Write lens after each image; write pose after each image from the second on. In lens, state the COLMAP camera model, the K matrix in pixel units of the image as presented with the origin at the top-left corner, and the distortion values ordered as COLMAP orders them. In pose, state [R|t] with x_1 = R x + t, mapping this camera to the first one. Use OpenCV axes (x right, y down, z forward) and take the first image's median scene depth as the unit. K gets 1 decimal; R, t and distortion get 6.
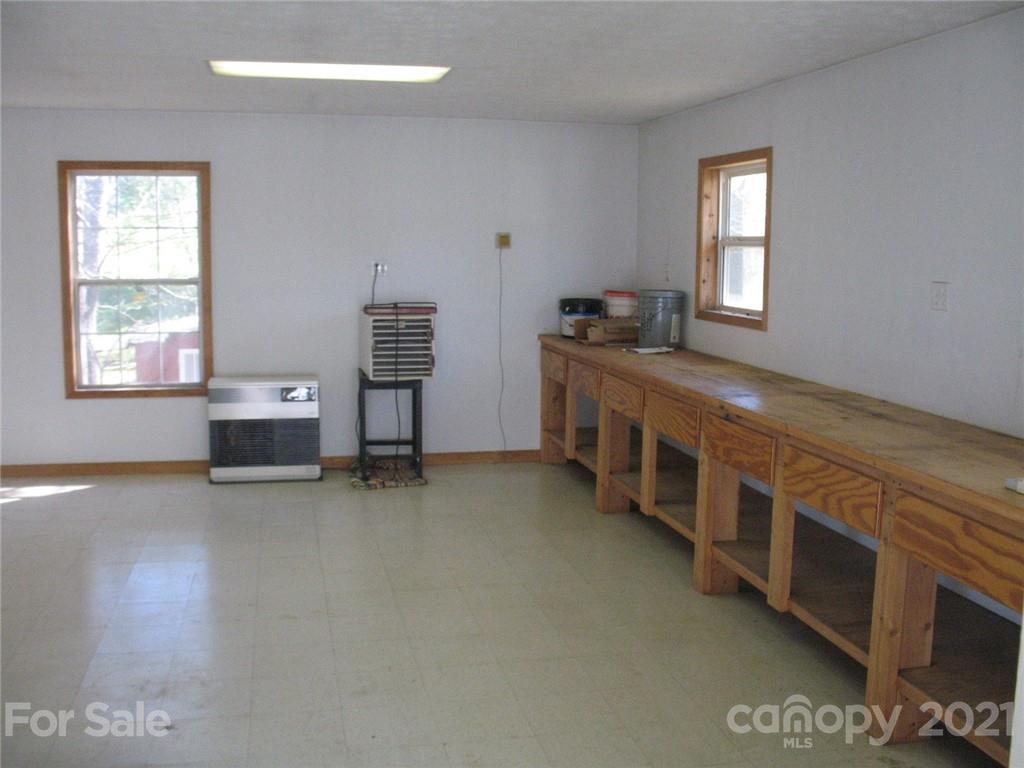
lens RADIAL K [[1069.8, 0, 512.0], [0, 1069.8, 384.0], [0, 0, 1]] dist [-0.075504, 0.000358]
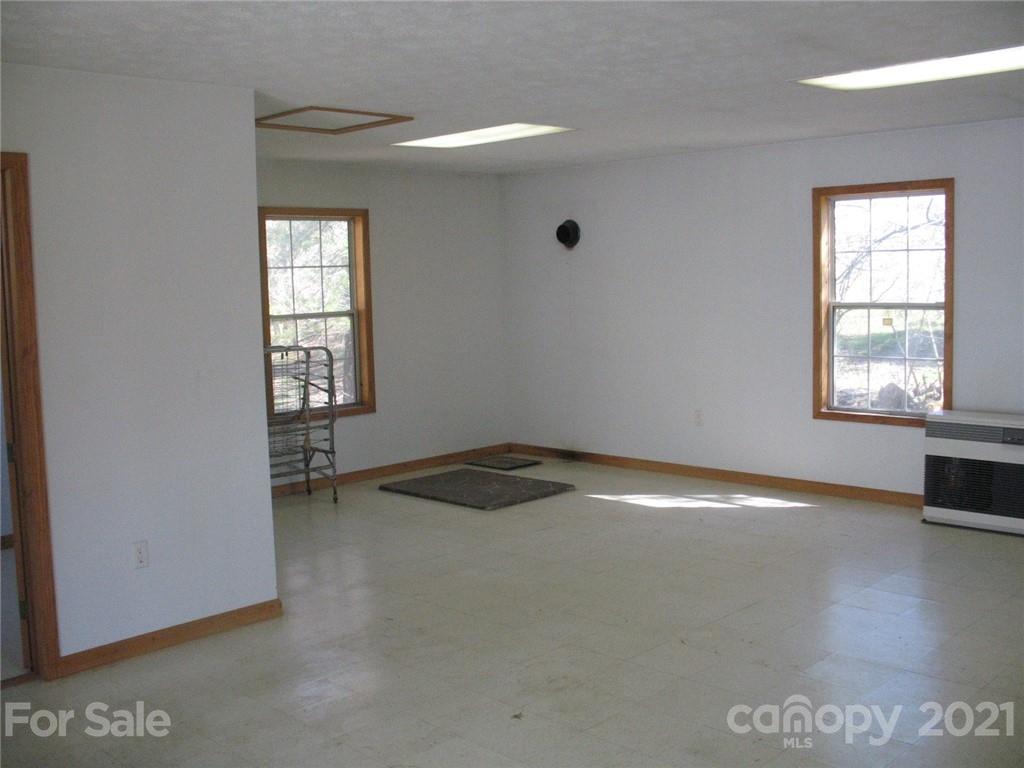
lens RADIAL K [[1069.8, 0, 512.0], [0, 1069.8, 384.0], [0, 0, 1]] dist [-0.075504, 0.000358]
pose [[0.562927, 0.060743, -0.824271, 0.271162], [-0.075770, 0.996889, 0.021717, -0.019993], [0.823026, 0.050230, 0.565778, 0.171631]]
